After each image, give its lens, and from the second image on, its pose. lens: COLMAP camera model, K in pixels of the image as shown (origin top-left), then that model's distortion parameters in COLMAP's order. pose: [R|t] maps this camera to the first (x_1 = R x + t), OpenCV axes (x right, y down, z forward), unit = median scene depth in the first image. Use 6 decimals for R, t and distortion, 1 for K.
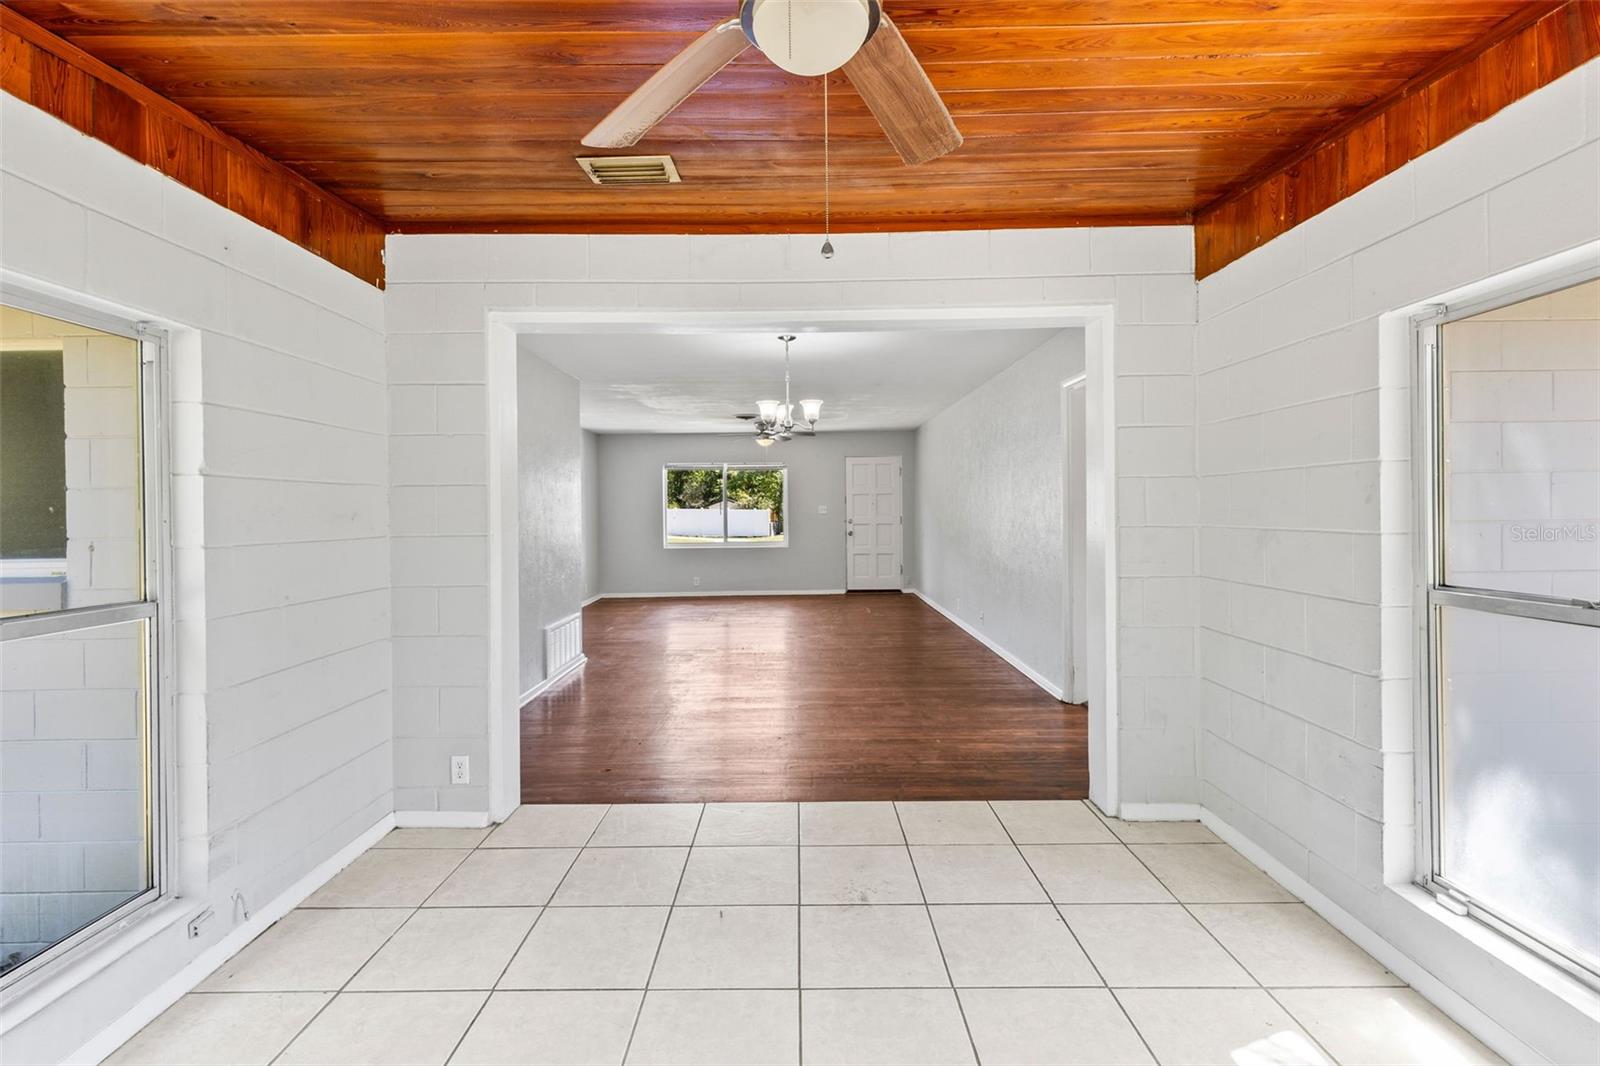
lens RADIAL K [[722.6, 0, 796.1], [0, 722.6, 516.9], [0, 0, 1]] dist [0.007646, -0.001855]
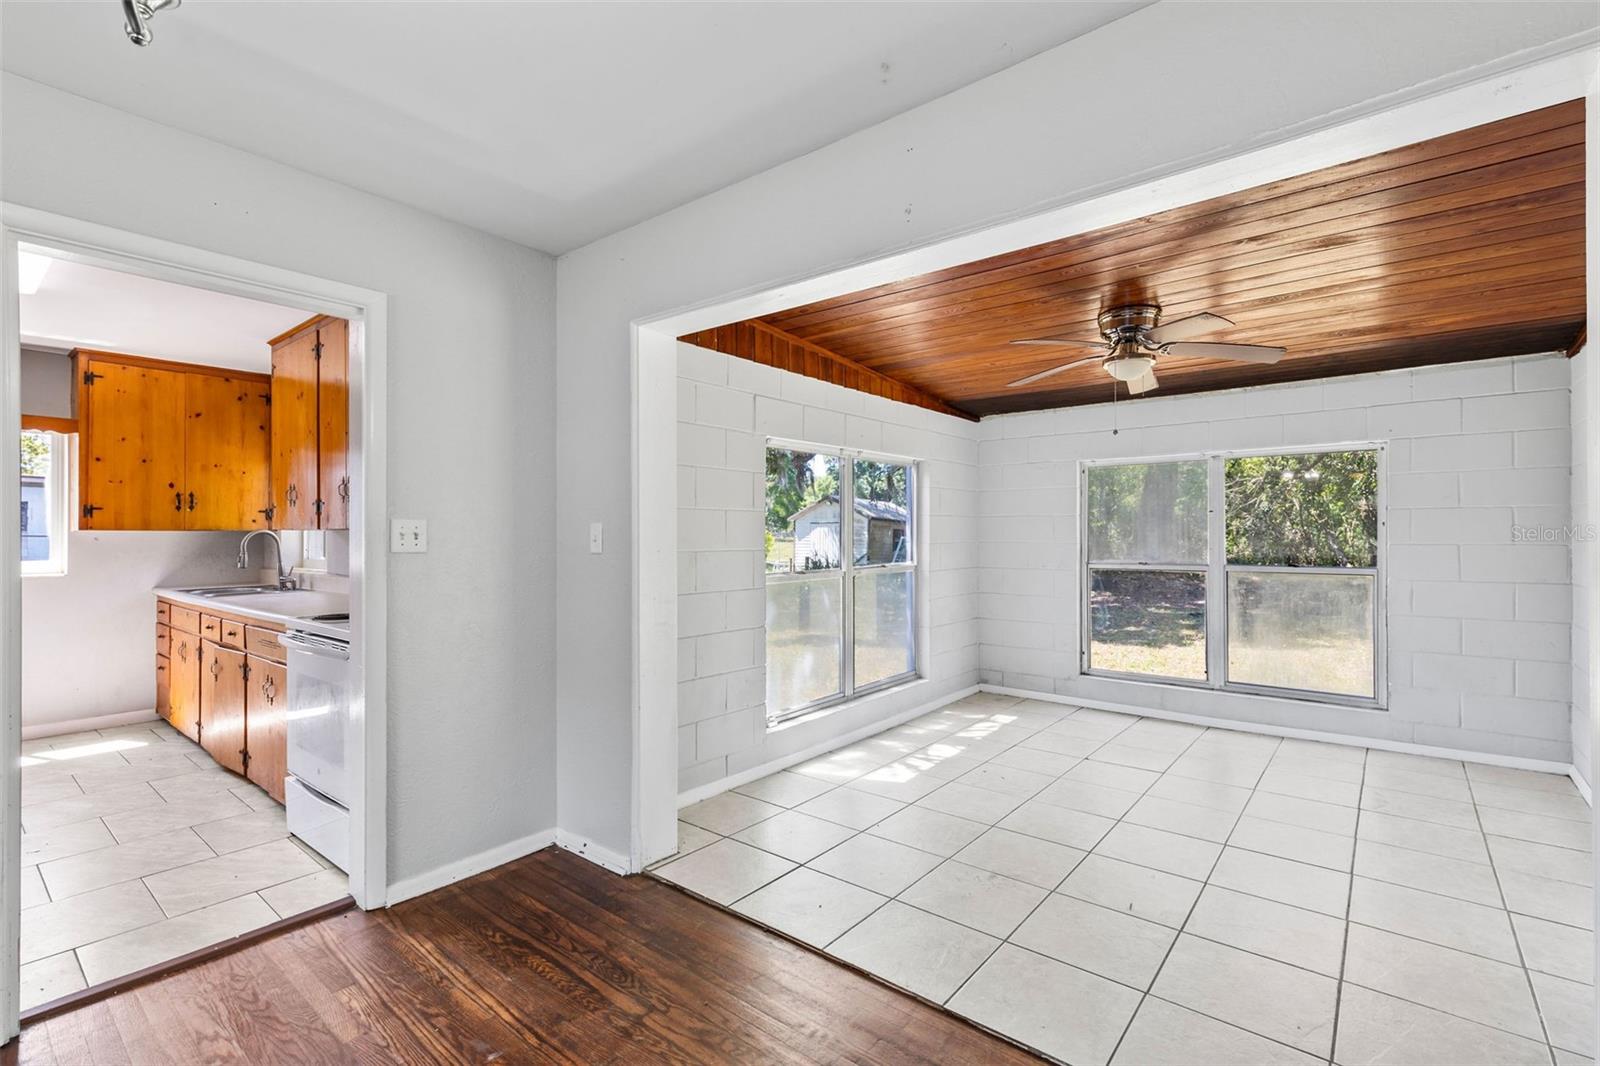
lens RADIAL K [[722.6, 0, 797.4], [0, 722.6, 533.5], [0, 0, 1]] dist [0.007646, -0.001855]
pose [[-0.772619, 0.014179, 0.634712, -0.086222], [0.015747, 0.999871, -0.003168, -0.002214], [-0.634675, 0.007547, -0.772742, 0.450375]]
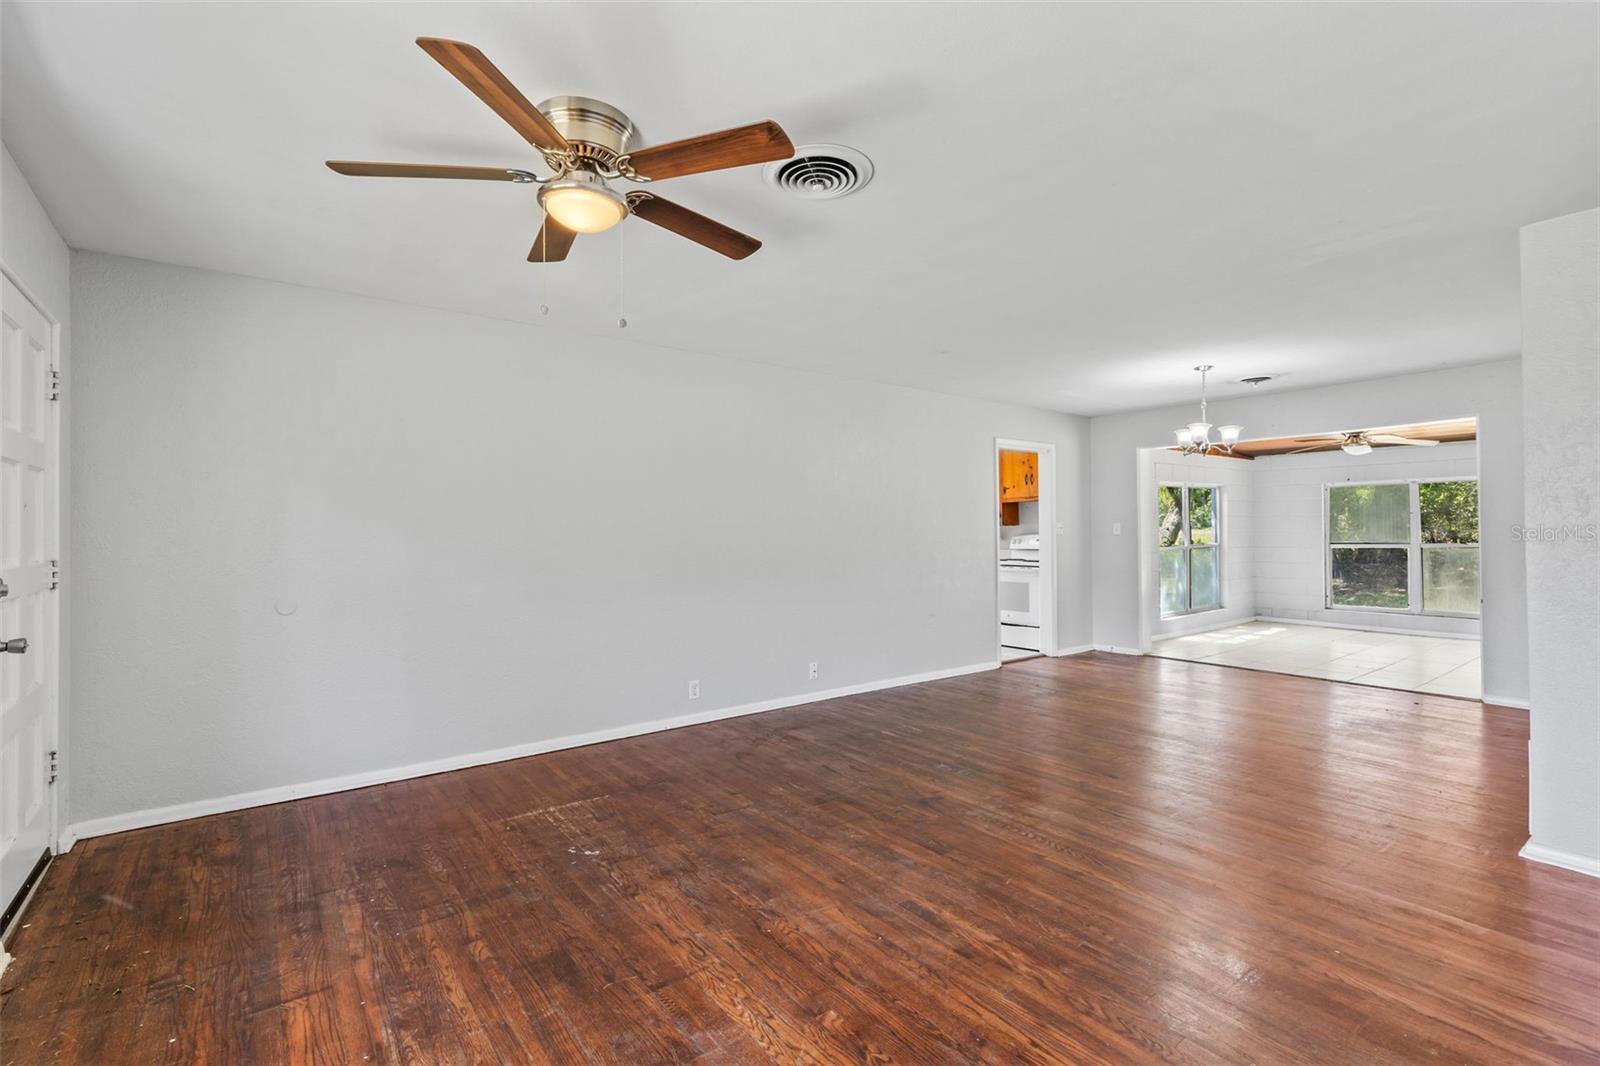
lens RADIAL K [[722.6, 0, 791.4], [0, 722.6, 525.5], [0, 0, 1]] dist [0.007646, -0.001855]
pose [[-0.601798, 0.019169, 0.798418, -0.222435], [0.019636, 0.999765, -0.009203, -0.005632], [-0.798407, 0.010140, -0.602033, 0.950056]]
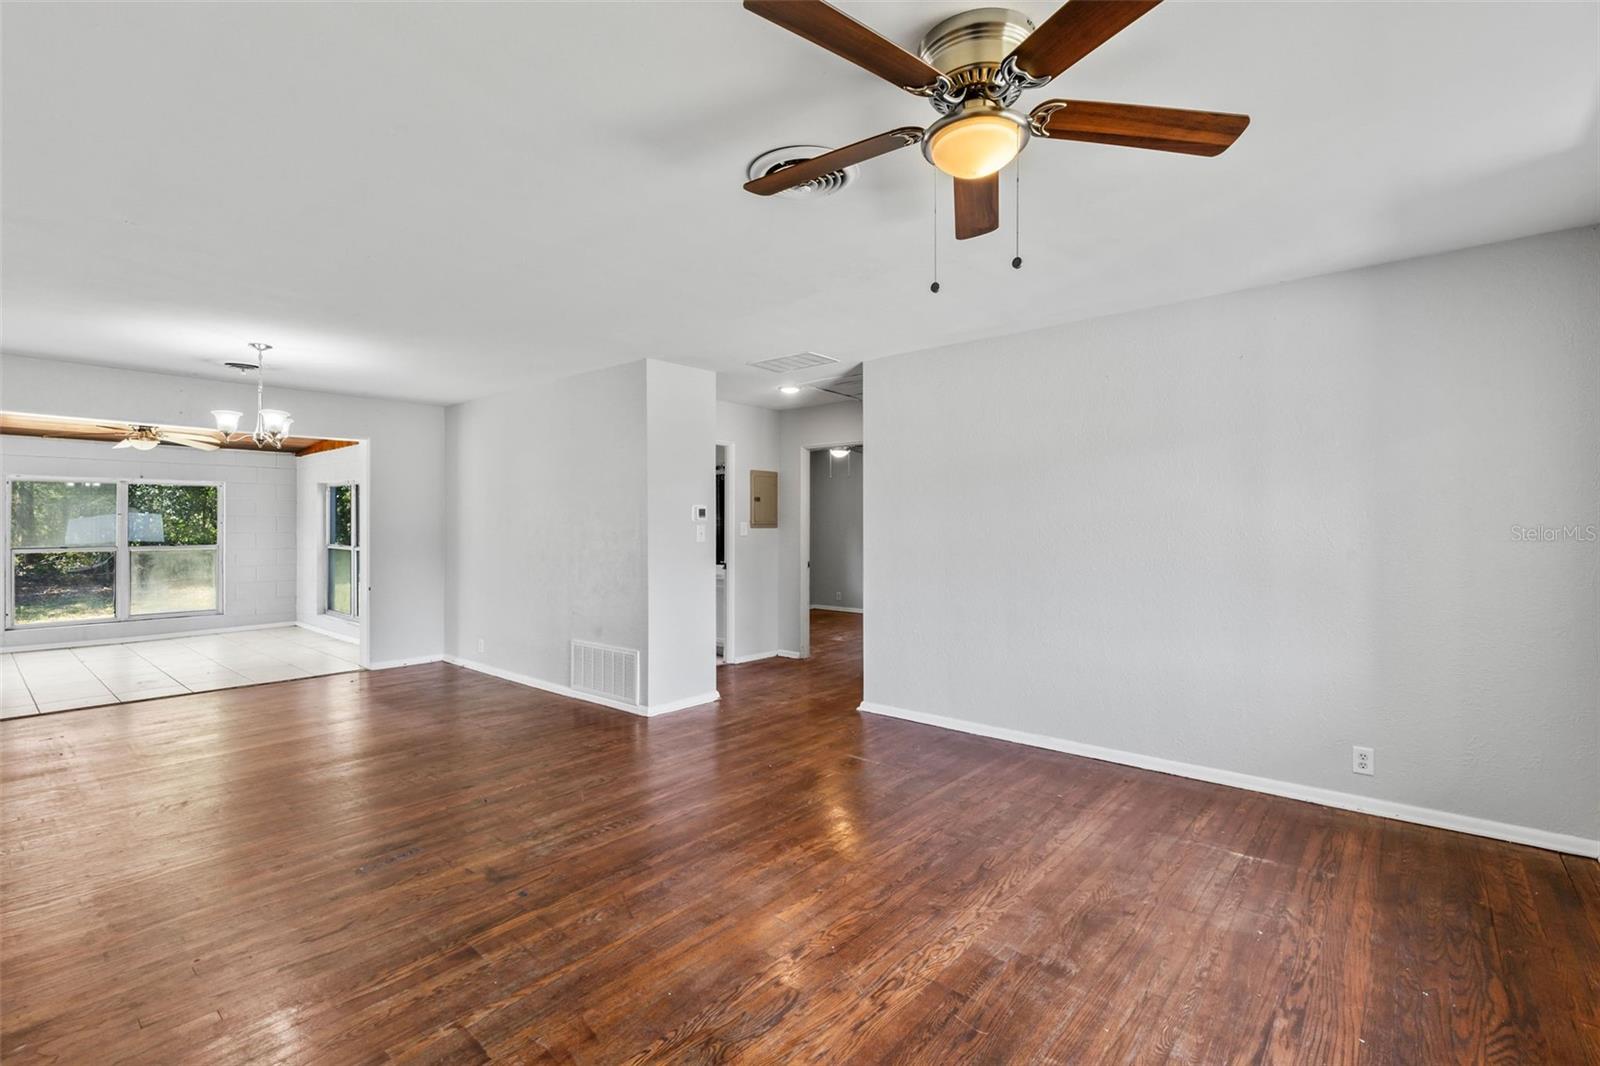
lens RADIAL K [[722.6, 0, 803.1], [0, 722.6, 526.4], [0, 0, 1]] dist [0.007646, -0.001855]
pose [[-0.648204, 0.011557, -0.761379, 0.111688], [0.001314, 0.999900, 0.014059, -0.010388], [0.761465, 0.008113, -0.648155, 0.953548]]
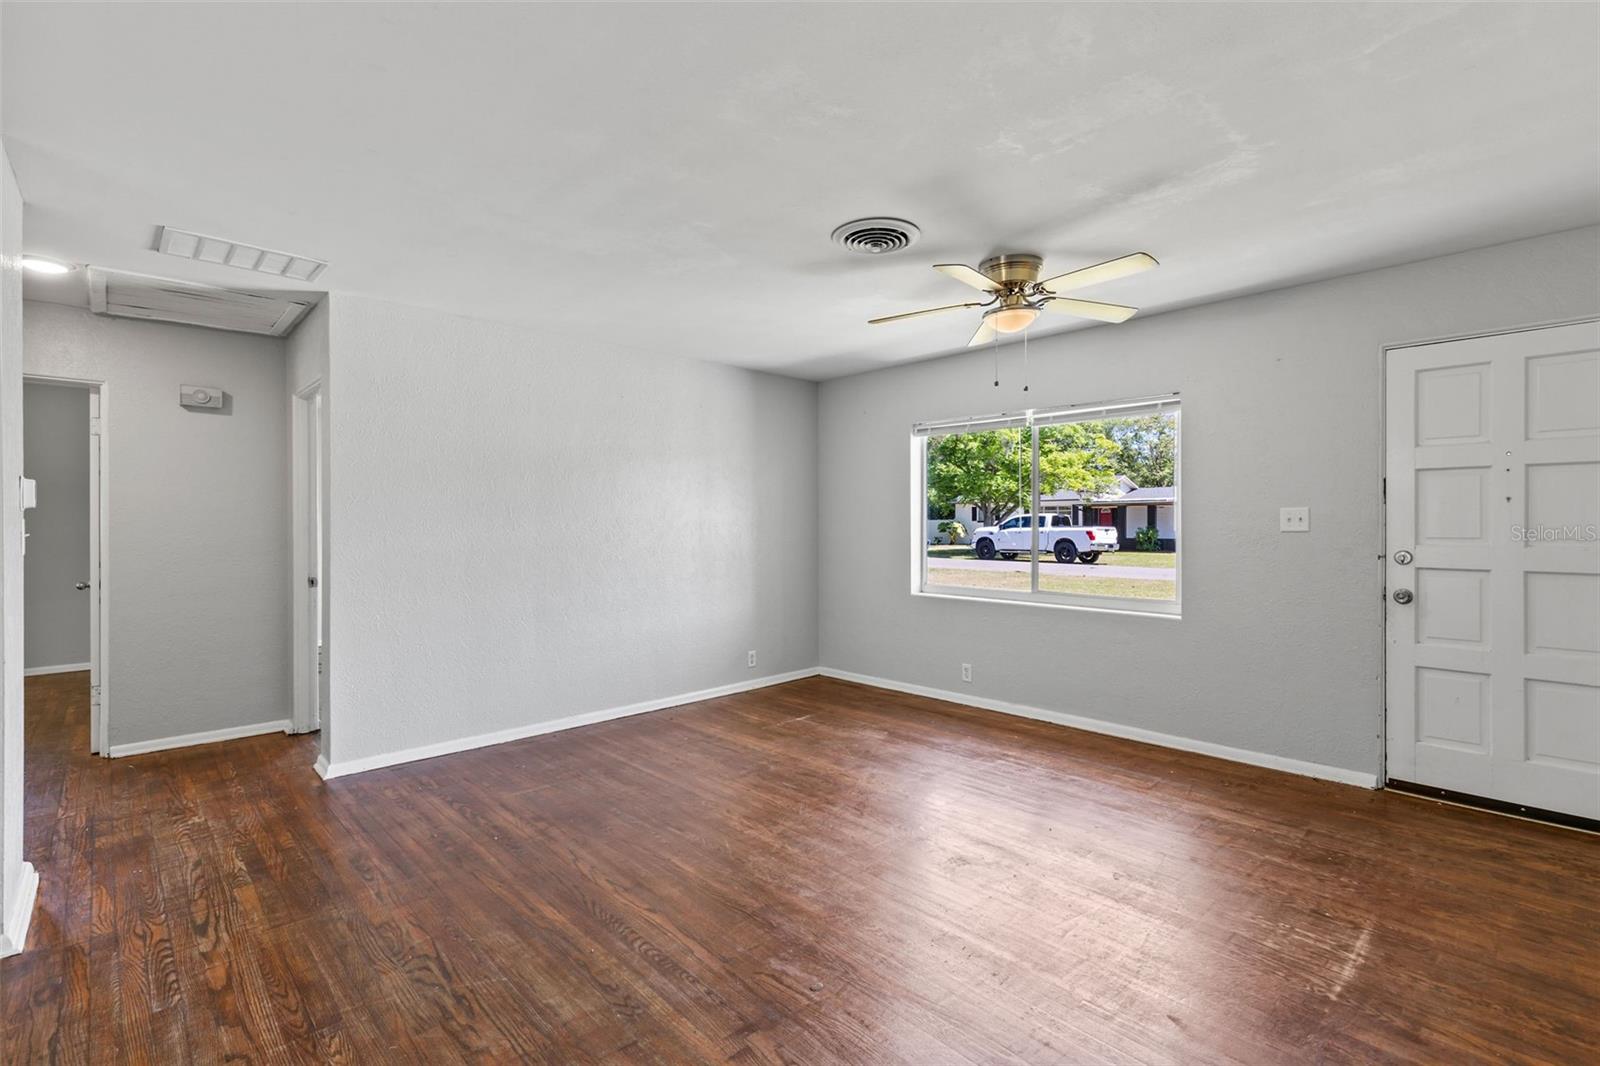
lens RADIAL K [[722.6, 0, 788.2], [0, 722.6, 524.3], [0, 0, 1]] dist [0.007646, -0.001855]
pose [[0.683173, 0.012621, -0.730147, 0.122190], [-0.011272, 0.999914, 0.006738, -0.007375], [0.730169, 0.003627, 0.683257, 0.601955]]
